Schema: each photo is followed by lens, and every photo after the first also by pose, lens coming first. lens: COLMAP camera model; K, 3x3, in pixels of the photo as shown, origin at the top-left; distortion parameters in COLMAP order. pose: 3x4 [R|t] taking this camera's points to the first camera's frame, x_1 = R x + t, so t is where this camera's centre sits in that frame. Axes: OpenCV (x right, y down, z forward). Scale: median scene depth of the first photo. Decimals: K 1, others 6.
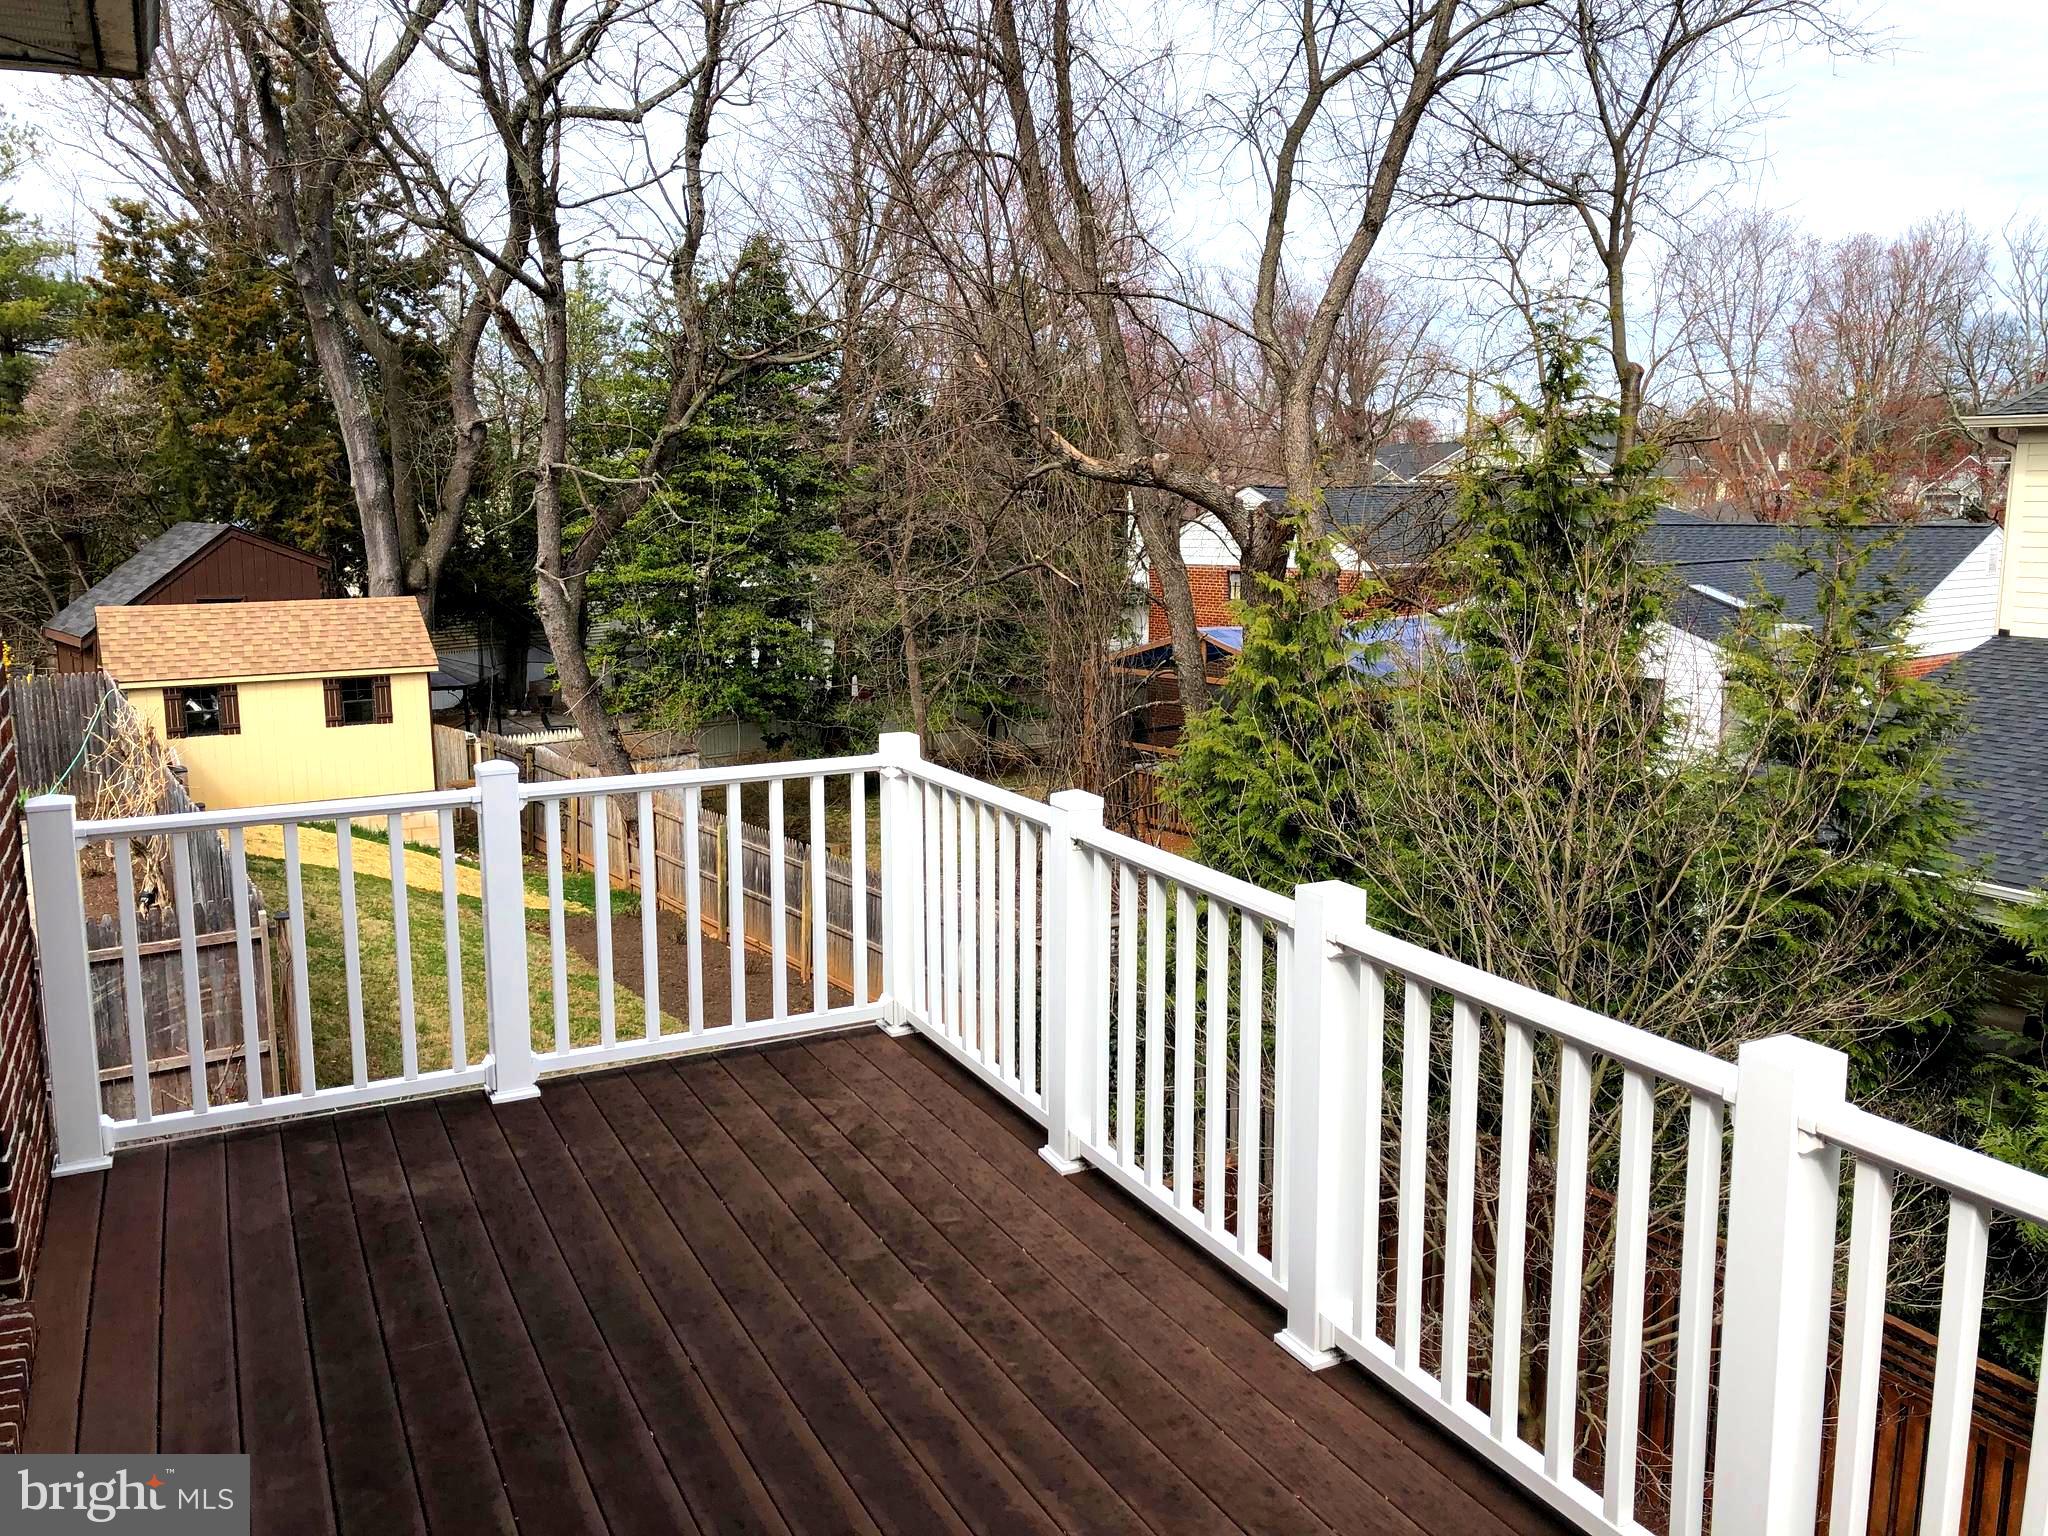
lens RADIAL K [[1711.1, 0, 1020.9], [0, 1711.1, 770.2], [0, 0, 1]] dist [0.009089, 0.001884]
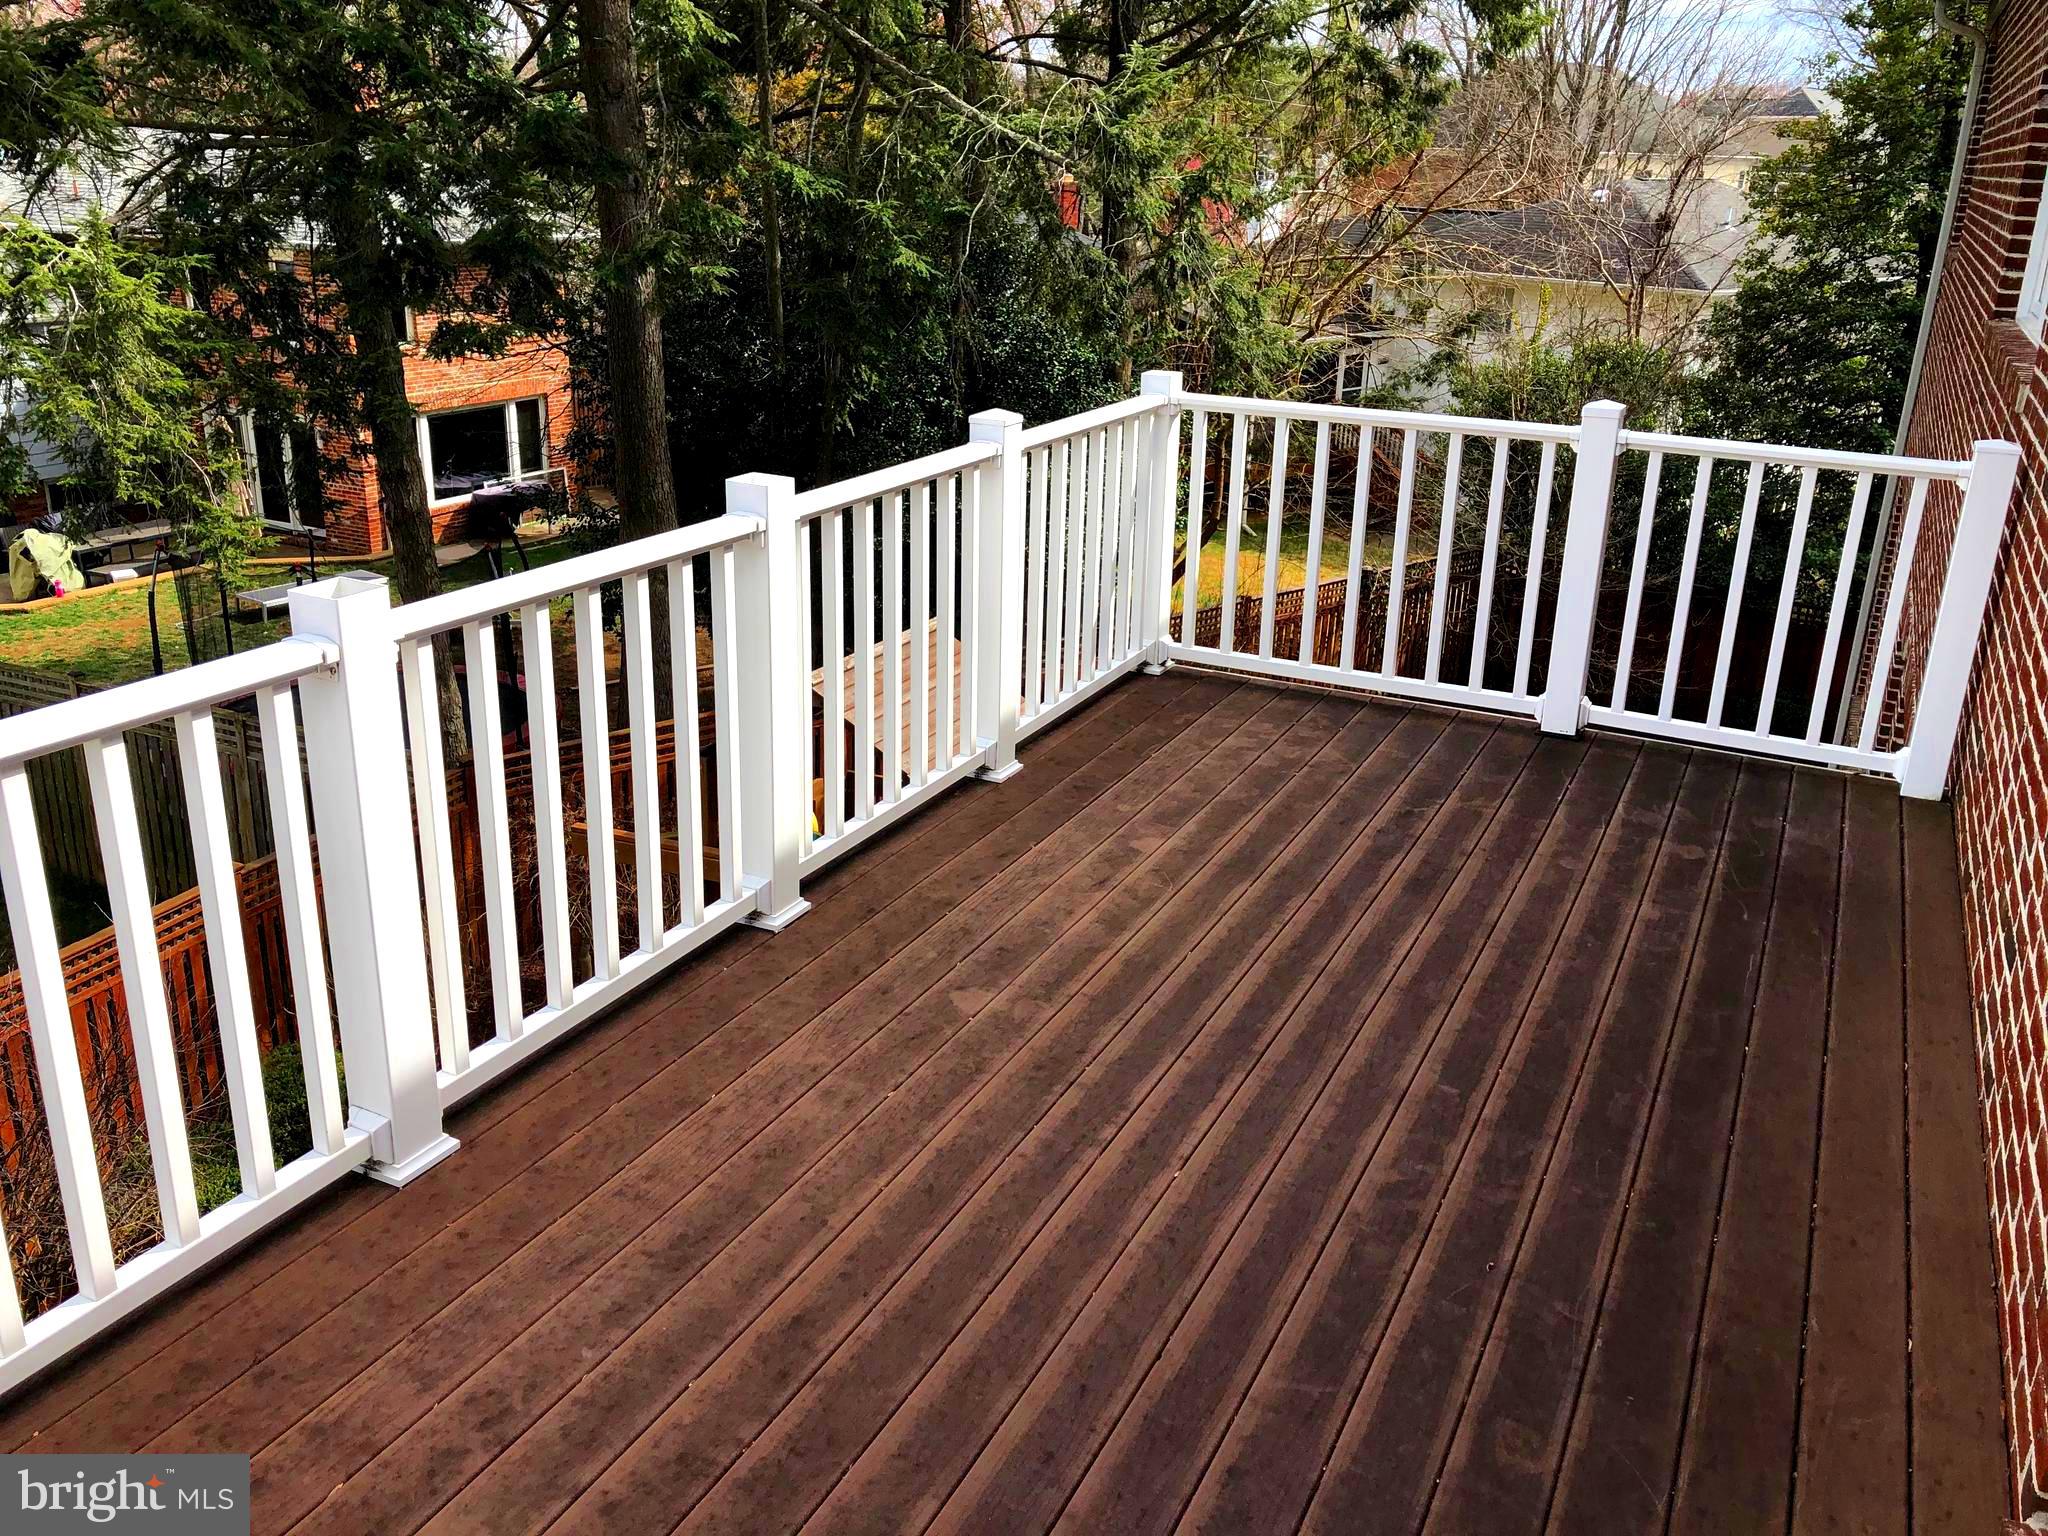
lens RADIAL K [[1711.1, 0, 1022.3], [0, 1711.1, 762.0], [0, 0, 1]] dist [0.009089, 0.001884]
pose [[-0.631667, -0.281655, 0.722265, -0.591362], [0.085830, 0.900531, 0.426235, -0.169490], [-0.770474, 0.331231, -0.544662, 1.225730]]
